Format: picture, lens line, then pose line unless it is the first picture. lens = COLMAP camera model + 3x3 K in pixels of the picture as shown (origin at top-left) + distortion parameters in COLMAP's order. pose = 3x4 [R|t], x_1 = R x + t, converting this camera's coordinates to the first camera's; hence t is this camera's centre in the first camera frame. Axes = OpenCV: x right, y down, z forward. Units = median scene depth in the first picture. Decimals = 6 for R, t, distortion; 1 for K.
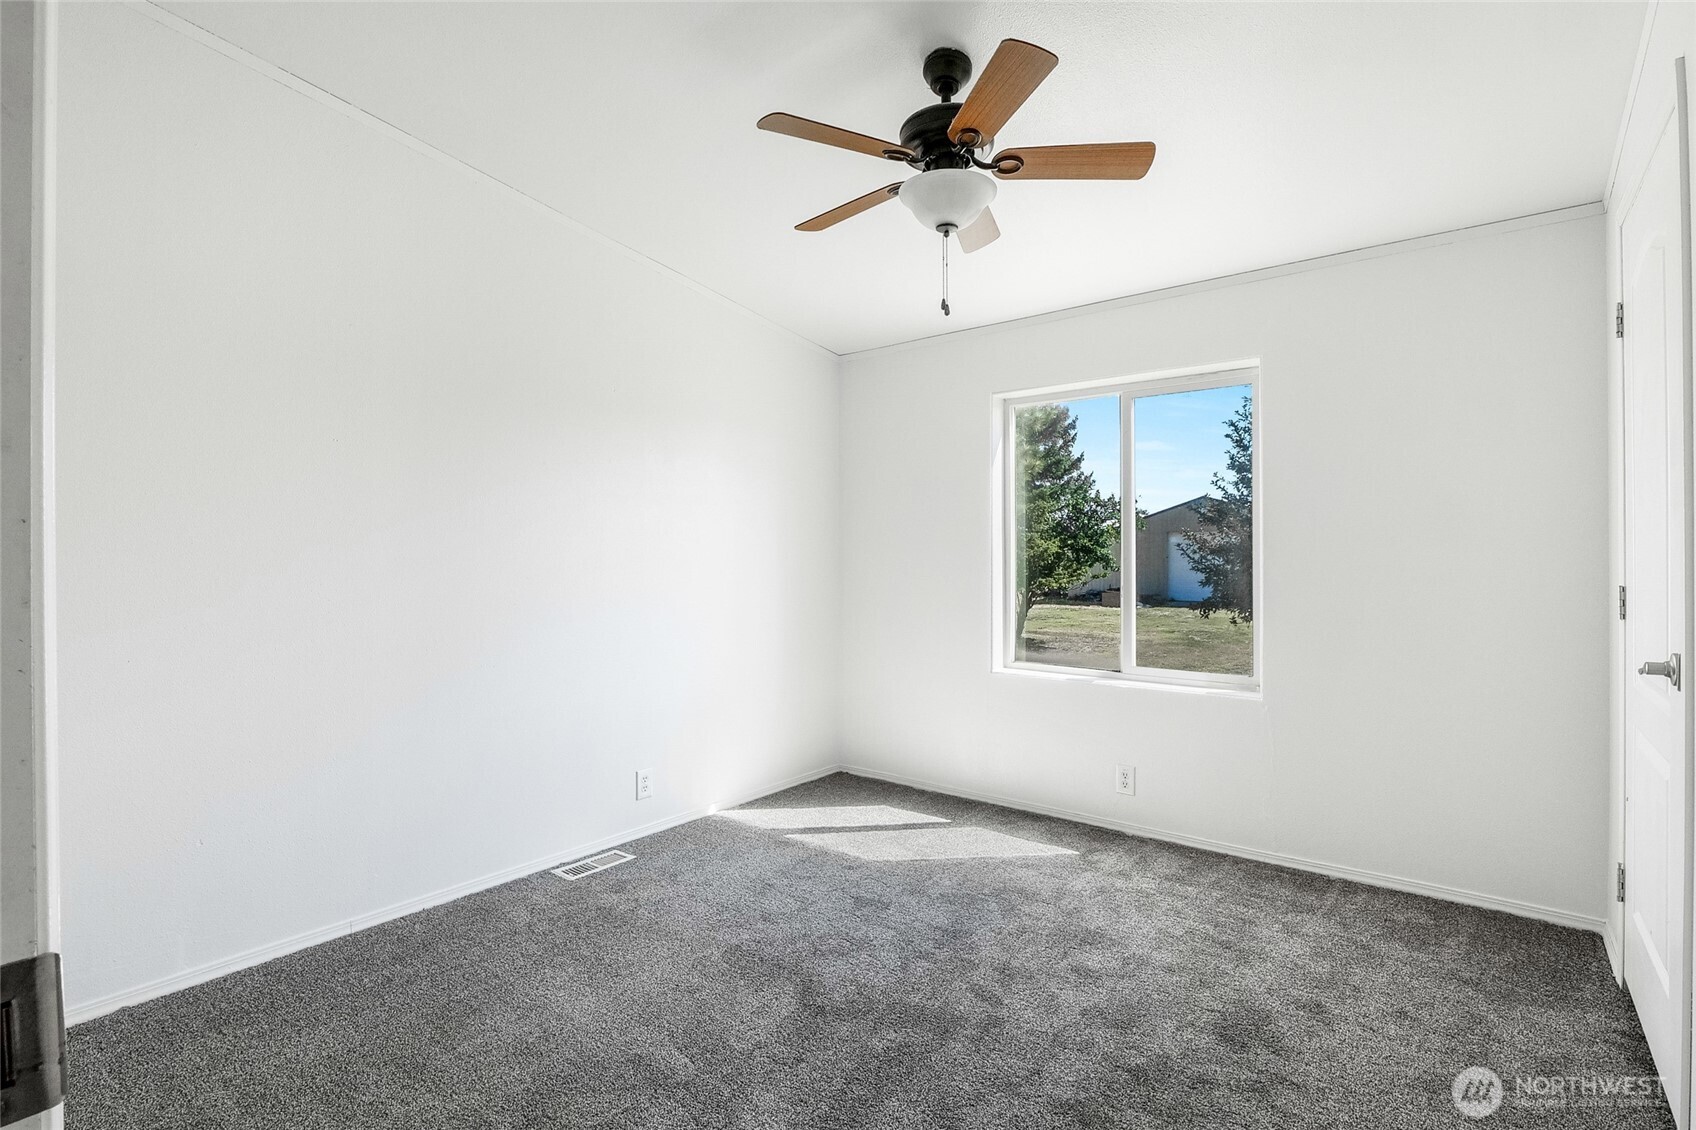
lens RADIAL K [[794.5, 0, 840.7], [0, 794.5, 543.4], [0, 0, 1]] dist [-0.015243, -0.000180]
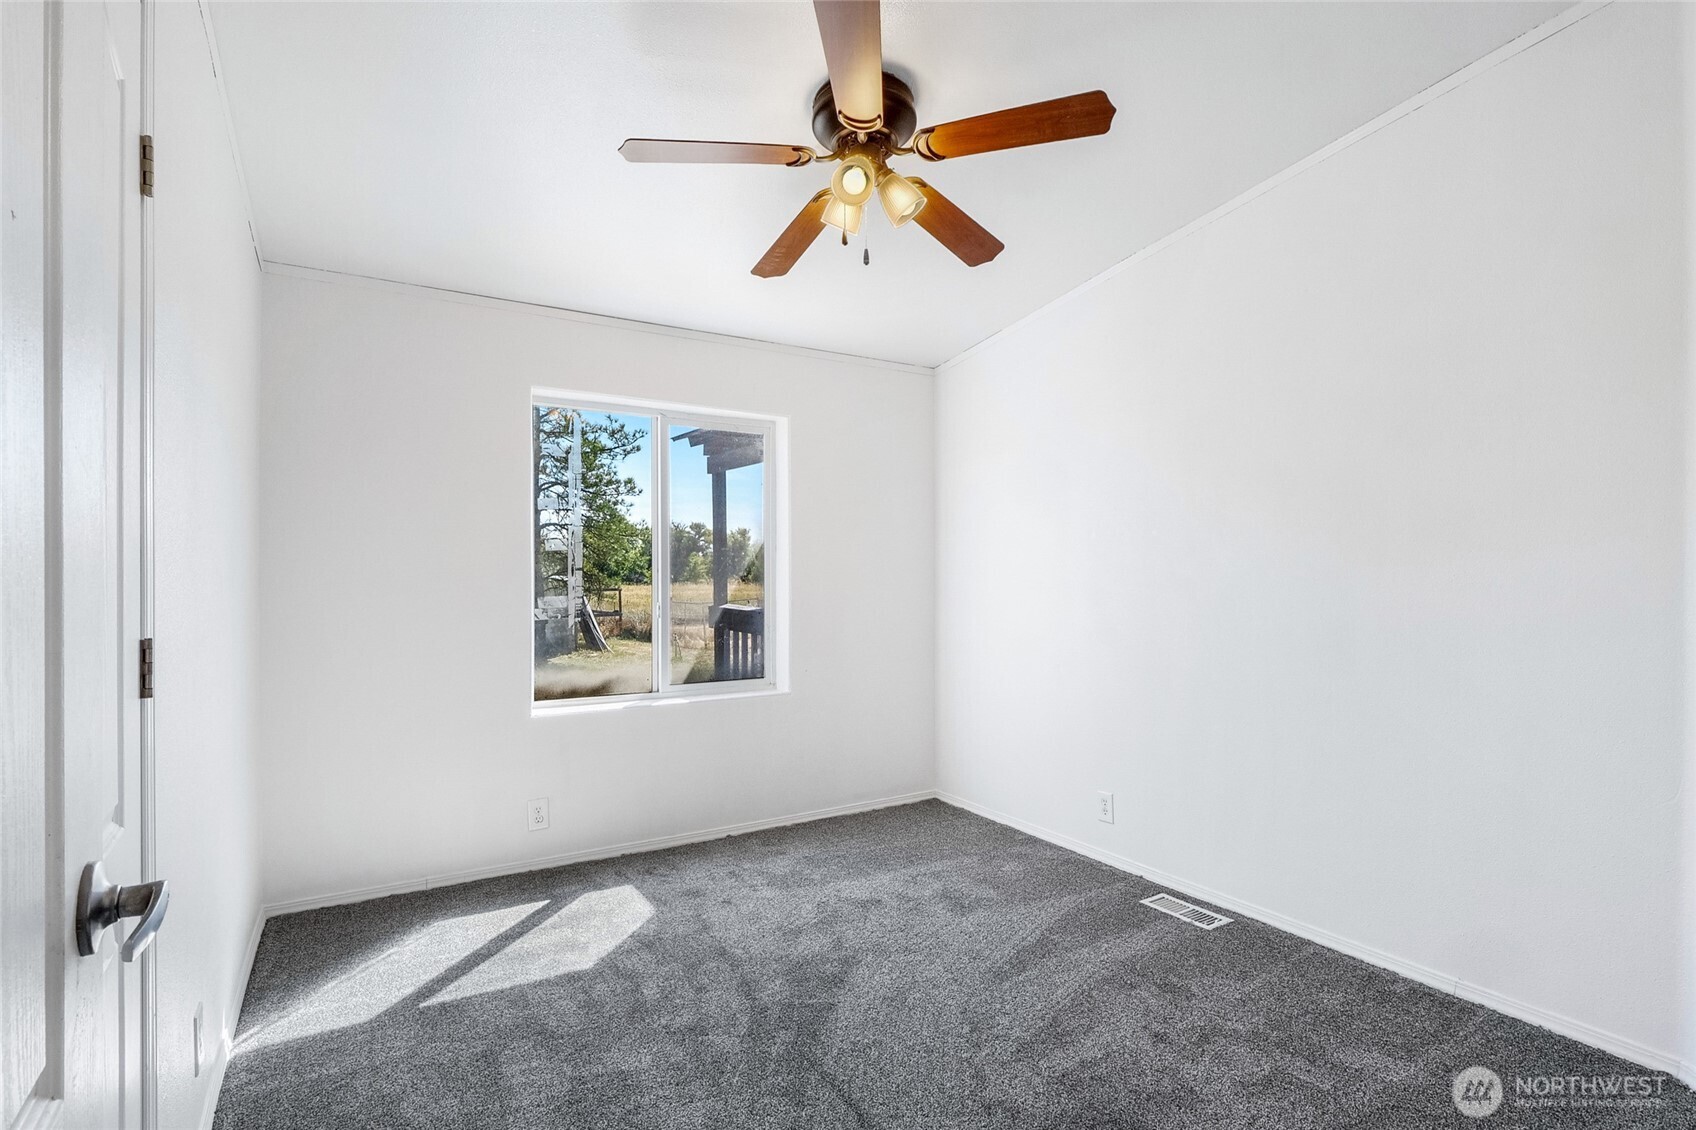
lens RADIAL K [[799.1, 0, 825.4], [0, 799.1, 559.5], [0, 0, 1]] dist [0.000314, -0.000216]
pose [[0.368602, 0.017073, 0.929431, -0.531351], [-0.003968, 0.999851, -0.016793, 0.008410], [-0.929579, 0.002502, 0.368615, 0.421892]]
